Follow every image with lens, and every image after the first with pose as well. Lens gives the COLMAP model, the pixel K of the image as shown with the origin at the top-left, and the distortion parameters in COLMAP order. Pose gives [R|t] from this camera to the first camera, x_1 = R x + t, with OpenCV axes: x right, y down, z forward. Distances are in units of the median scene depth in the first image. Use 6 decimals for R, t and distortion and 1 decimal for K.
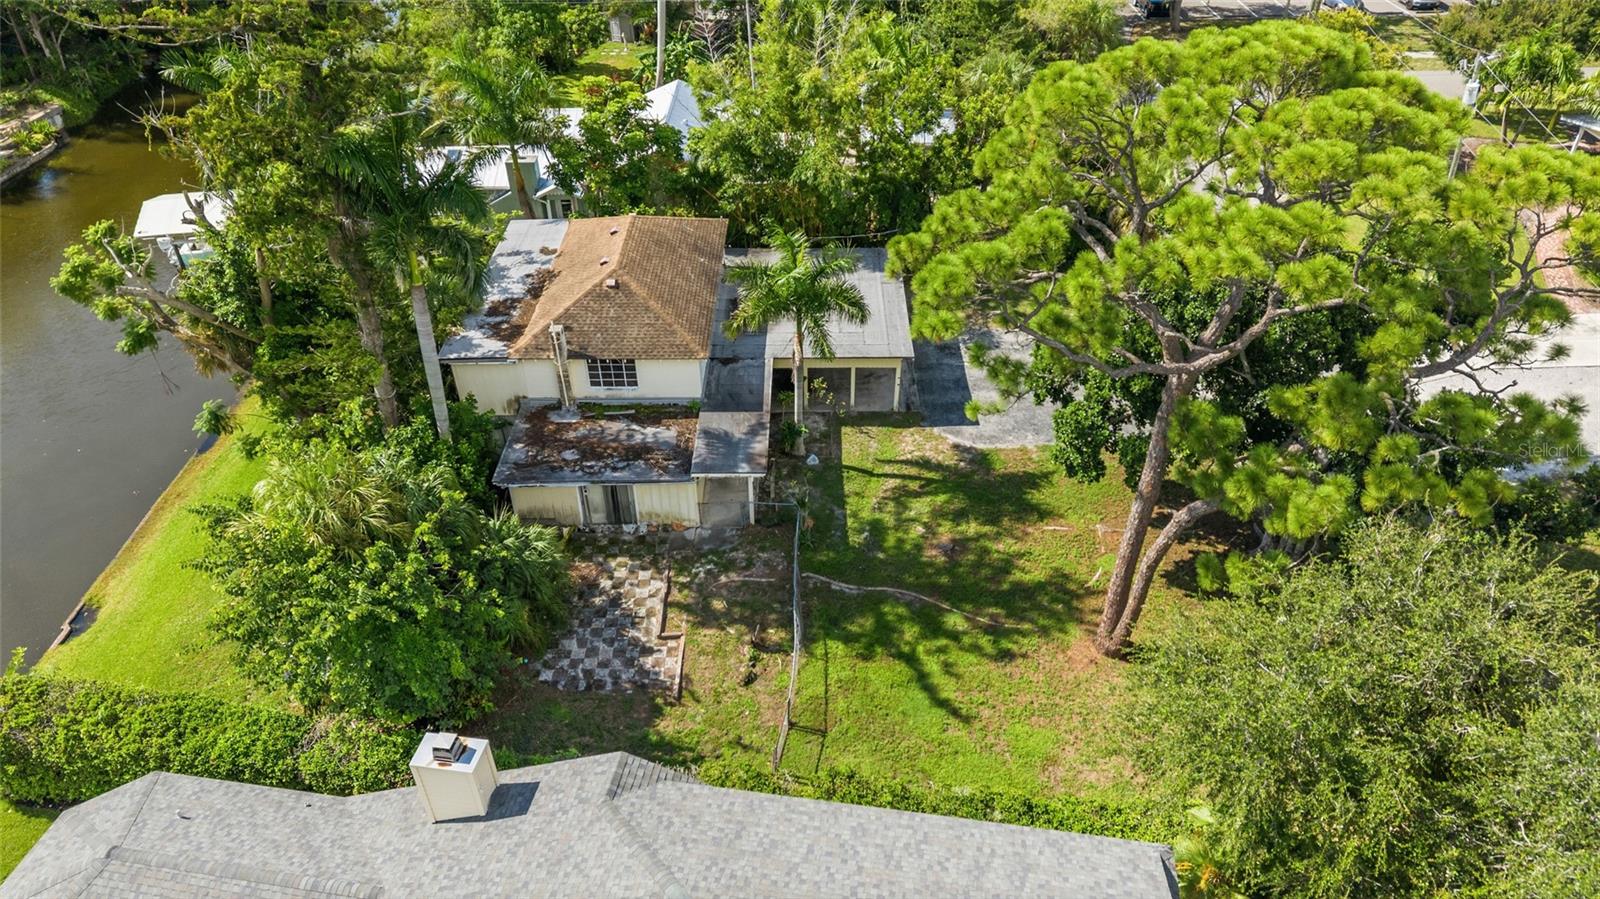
lens RADIAL K [[1078.0, 0, 800.0], [0, 1078.0, 449.5], [0, 0, 1]] dist [0.007094, 0.000625]
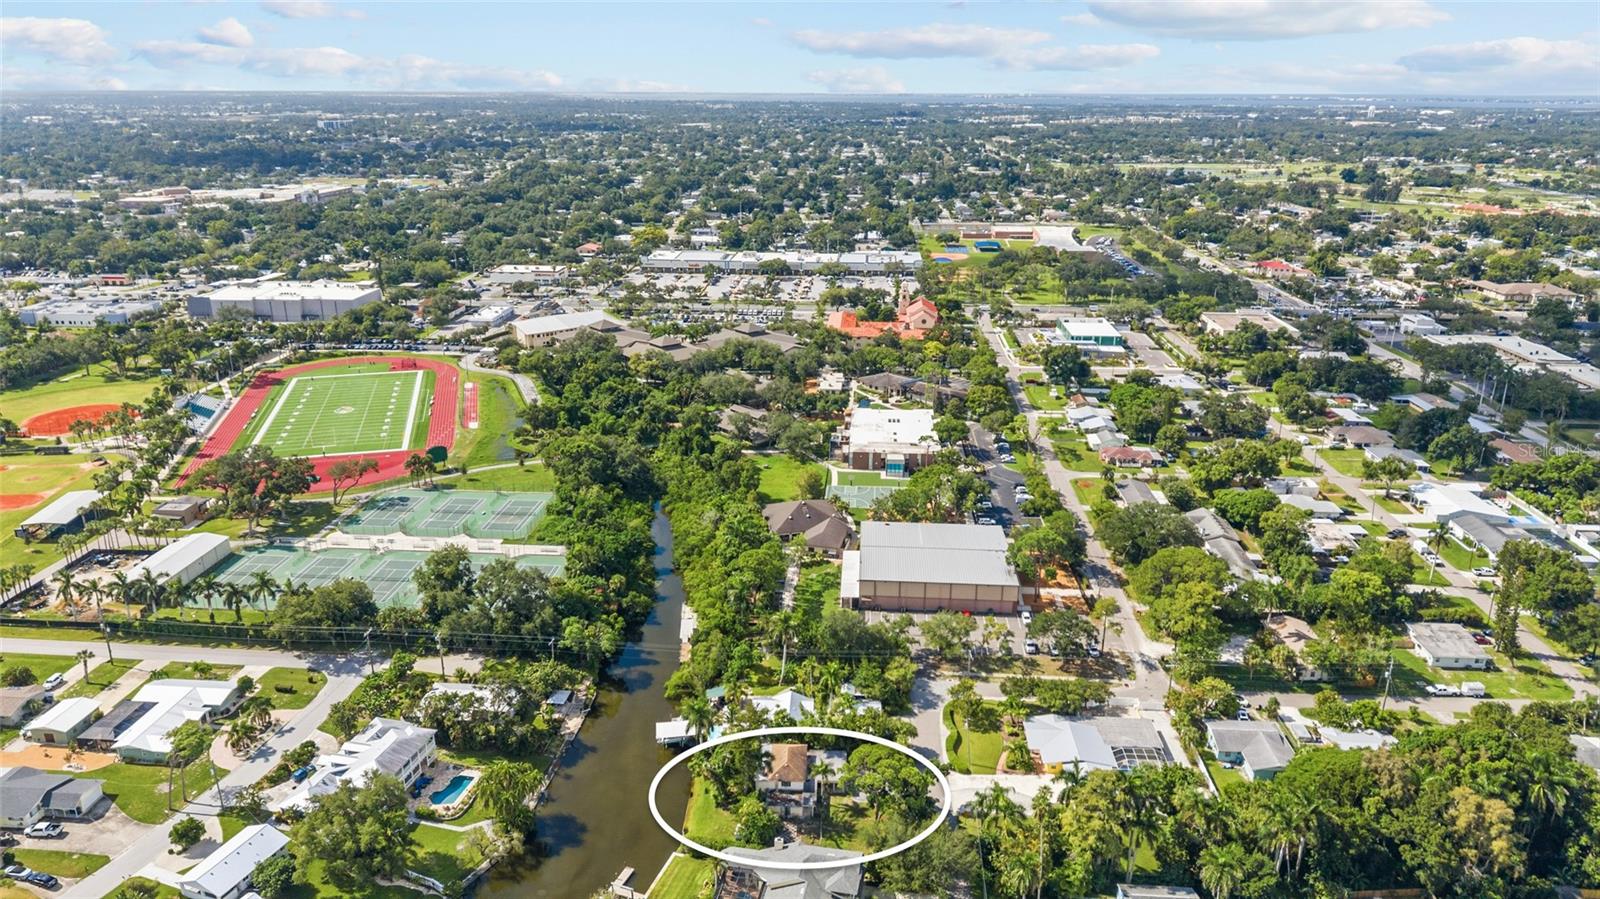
lens RADIAL K [[1078.0, 0, 800.0], [0, 1078.0, 449.5], [0, 0, 1]] dist [0.007094, 0.000625]
pose [[0.998805, 0.028444, -0.039731, 0.052462], [-0.037962, 0.963653, -0.264447, -0.248456], [0.030764, 0.265639, 0.963581, -4.356352]]
